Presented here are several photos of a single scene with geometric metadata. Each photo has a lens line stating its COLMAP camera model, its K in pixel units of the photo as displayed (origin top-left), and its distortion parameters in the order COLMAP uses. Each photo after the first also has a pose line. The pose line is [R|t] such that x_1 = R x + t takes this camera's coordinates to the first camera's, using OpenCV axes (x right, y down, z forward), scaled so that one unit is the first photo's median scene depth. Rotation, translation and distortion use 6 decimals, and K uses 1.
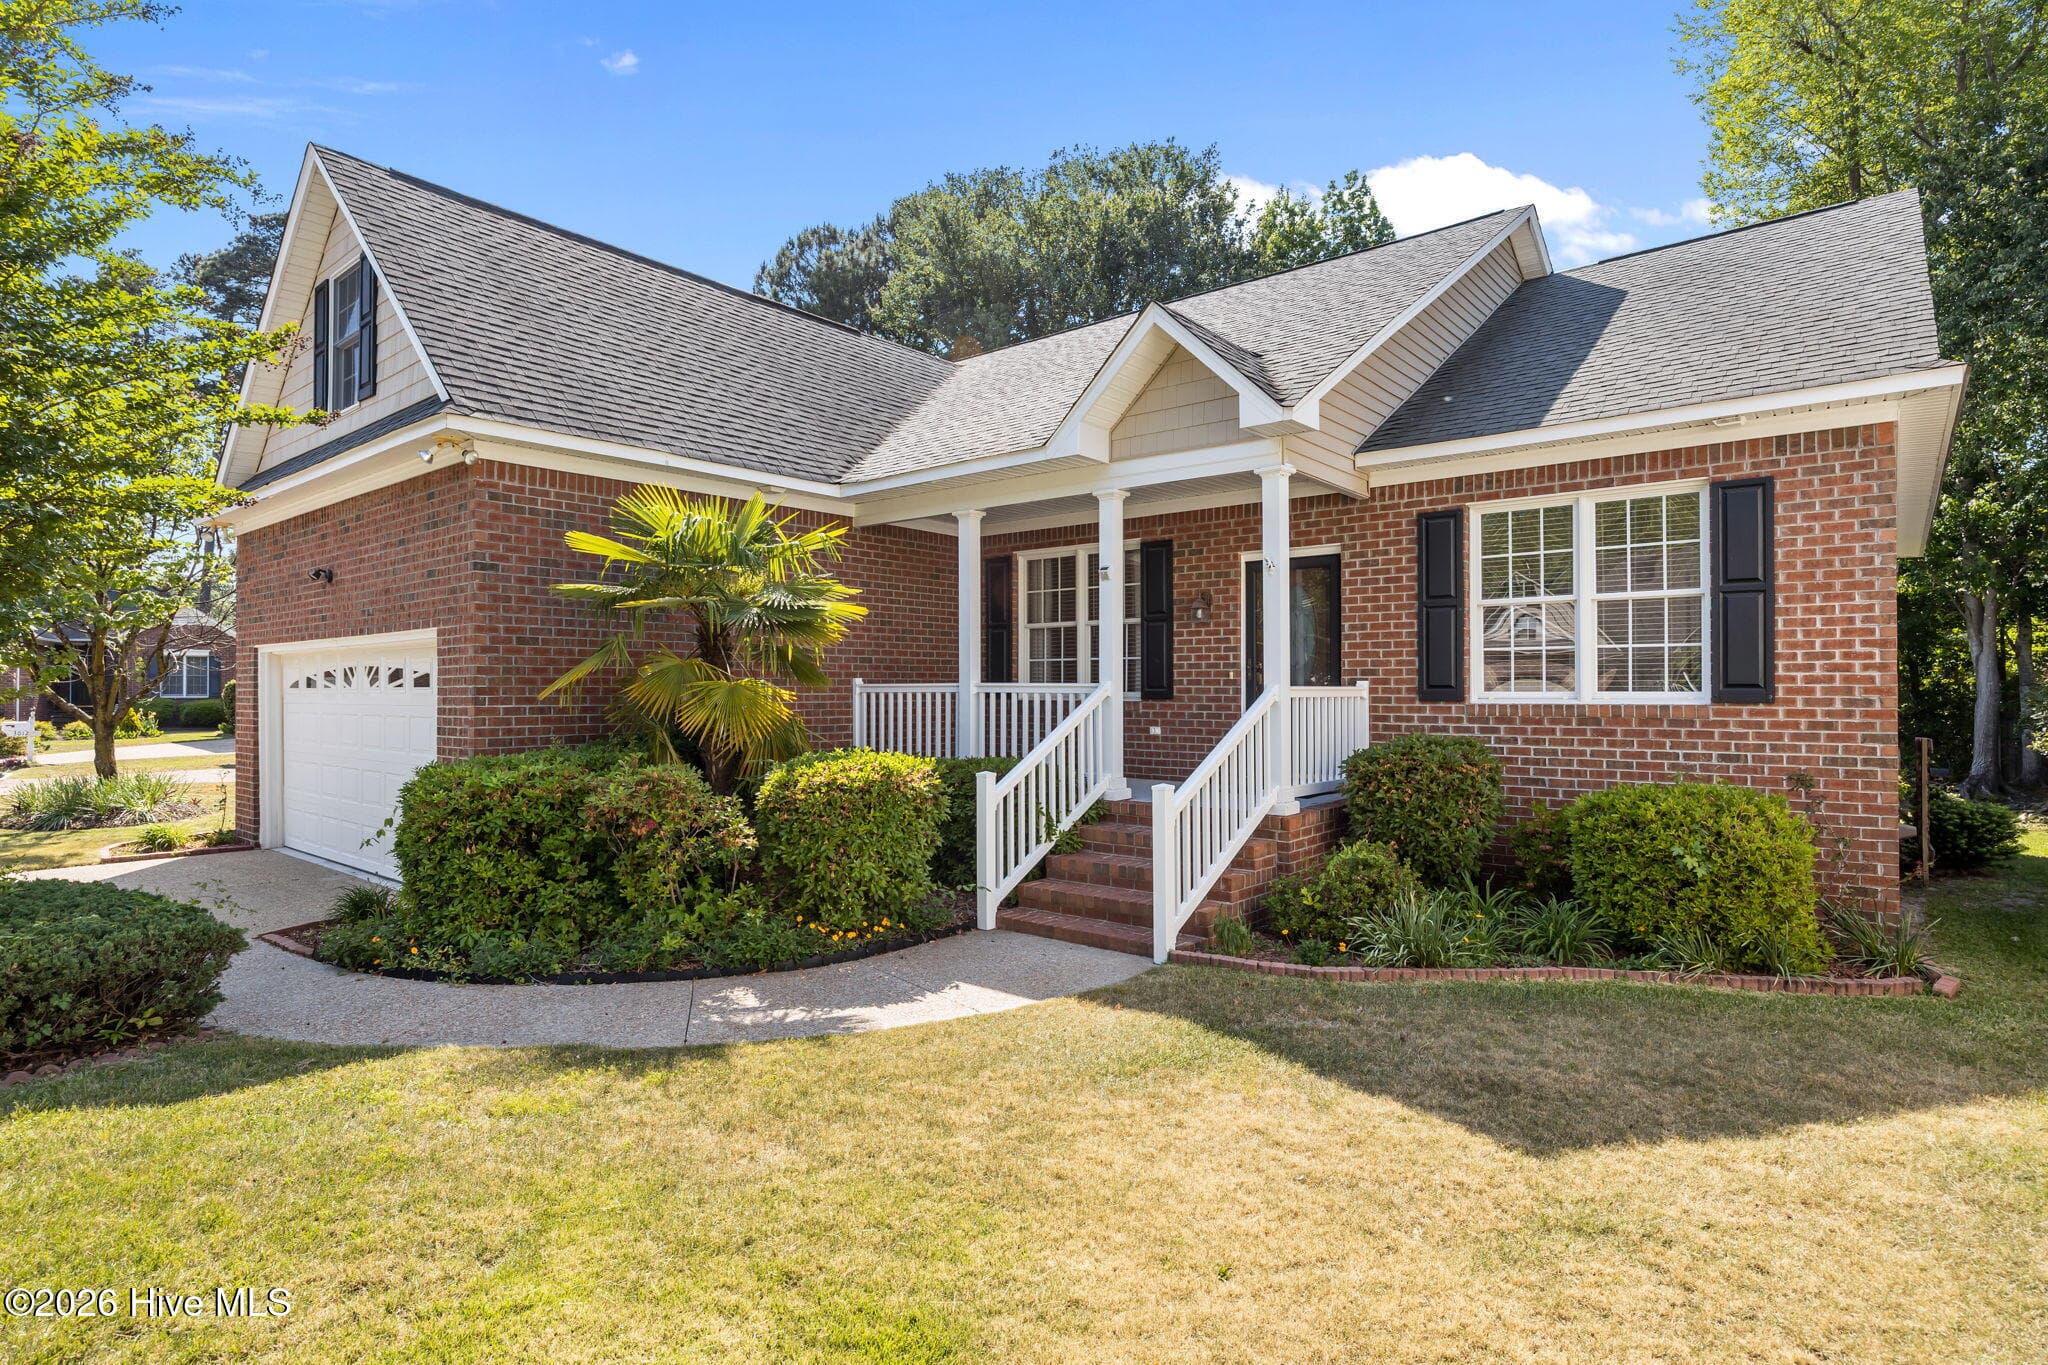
lens RADIAL K [[1053.9, 0, 1022.3], [0, 1053.9, 694.4], [0, 0, 1]] dist [0.001392, -0.000863]
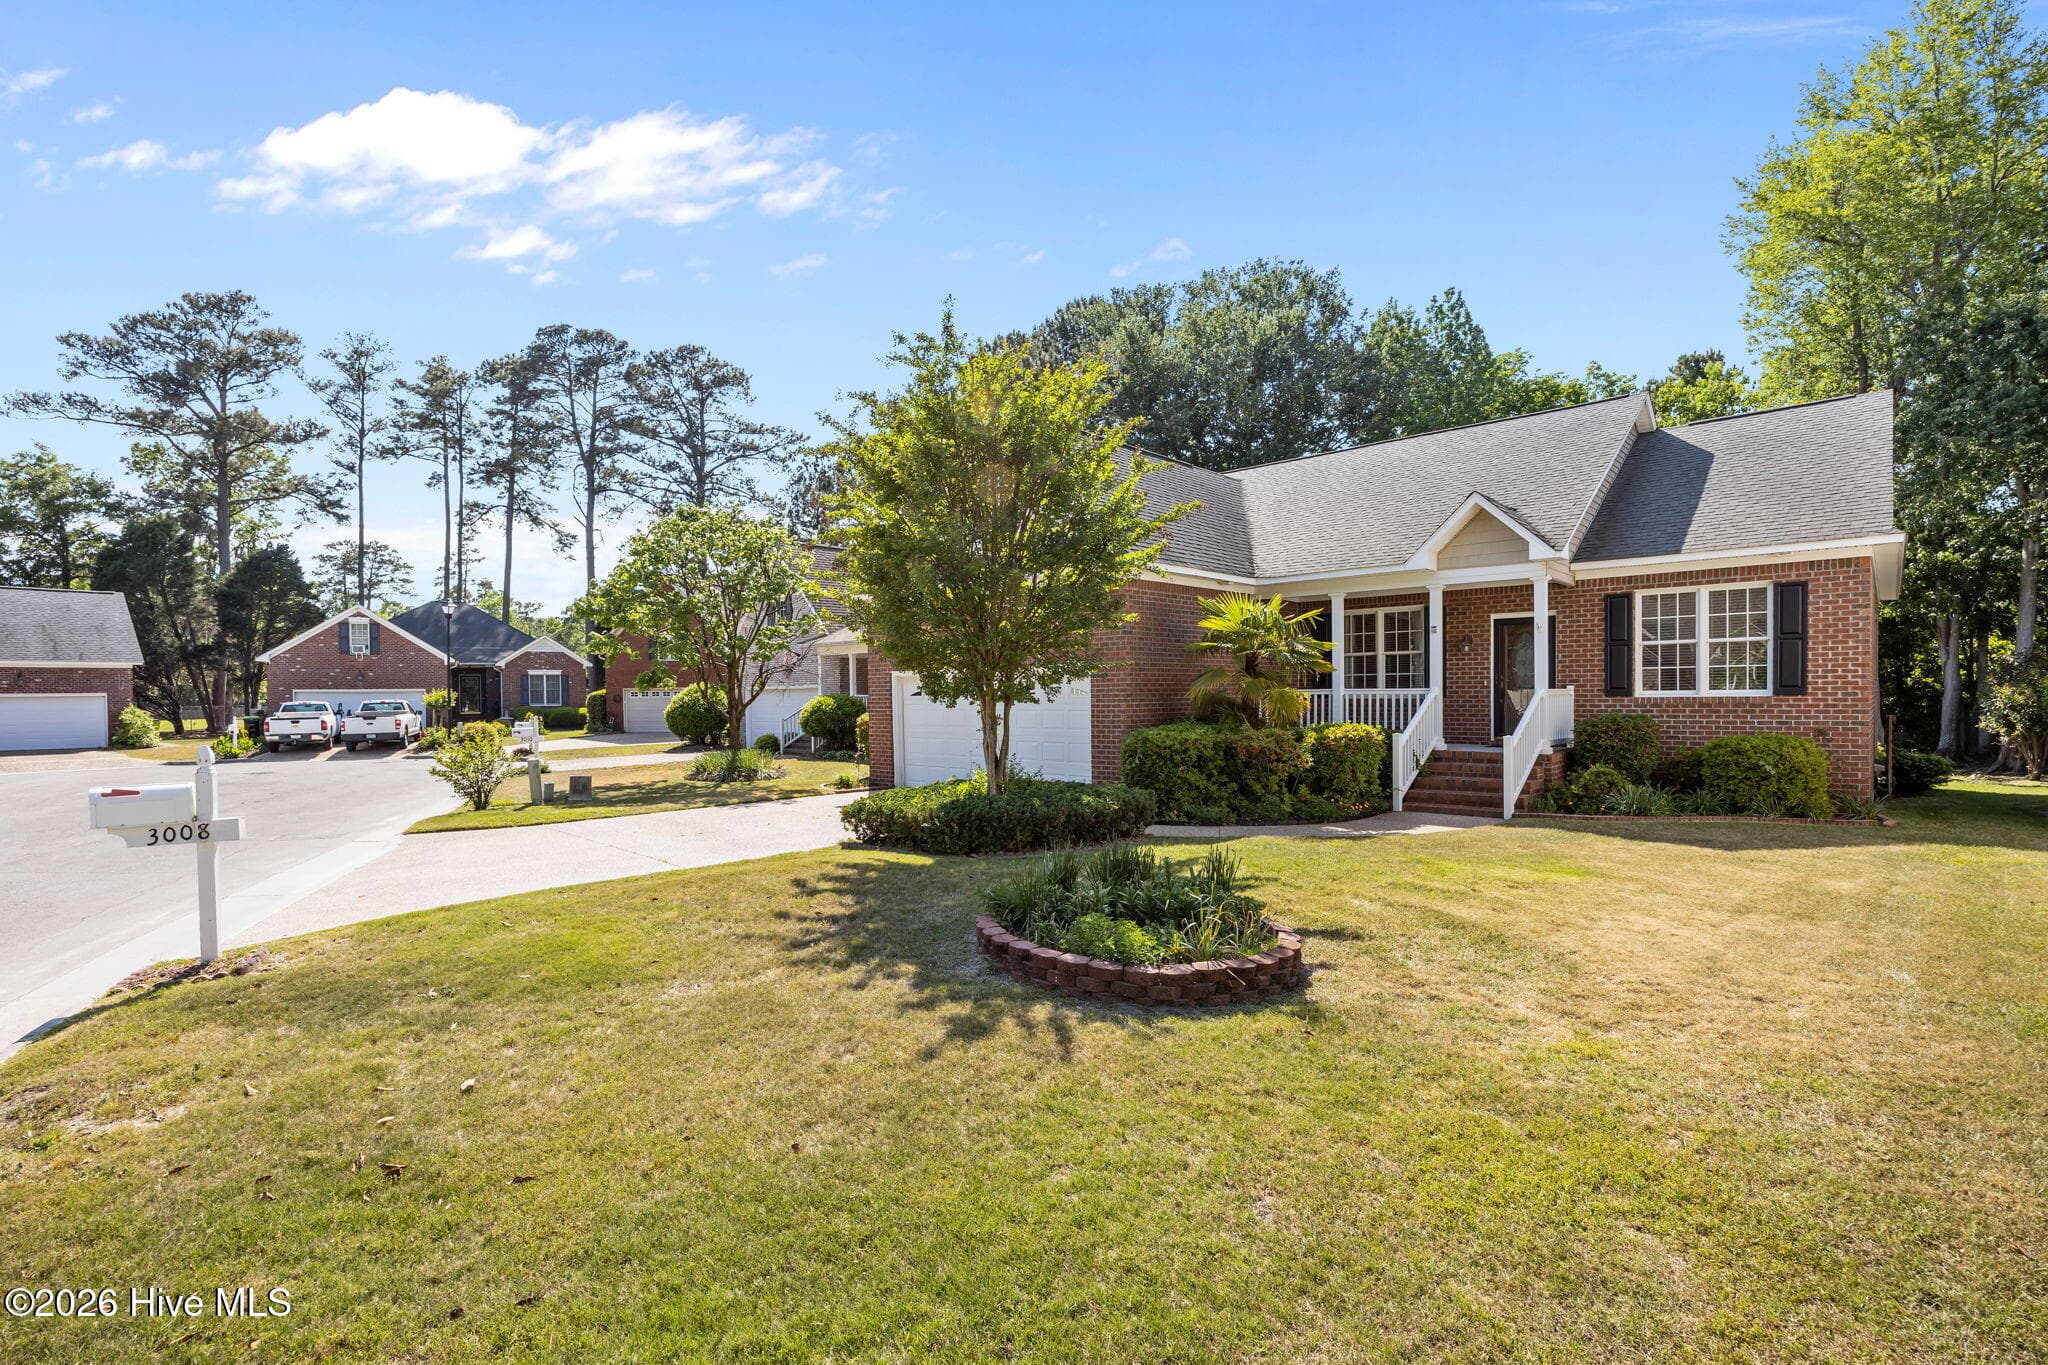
lens RADIAL K [[945.3, 0, 1023.9], [0, 945.3, 727.8], [0, 0, 1]] dist [-0.002630, 0.000119]
pose [[0.998534, -0.008620, -0.053438, -0.595809], [0.010183, 0.999527, 0.029032, 0.003292], [0.053162, -0.029533, 0.998149, -0.766600]]
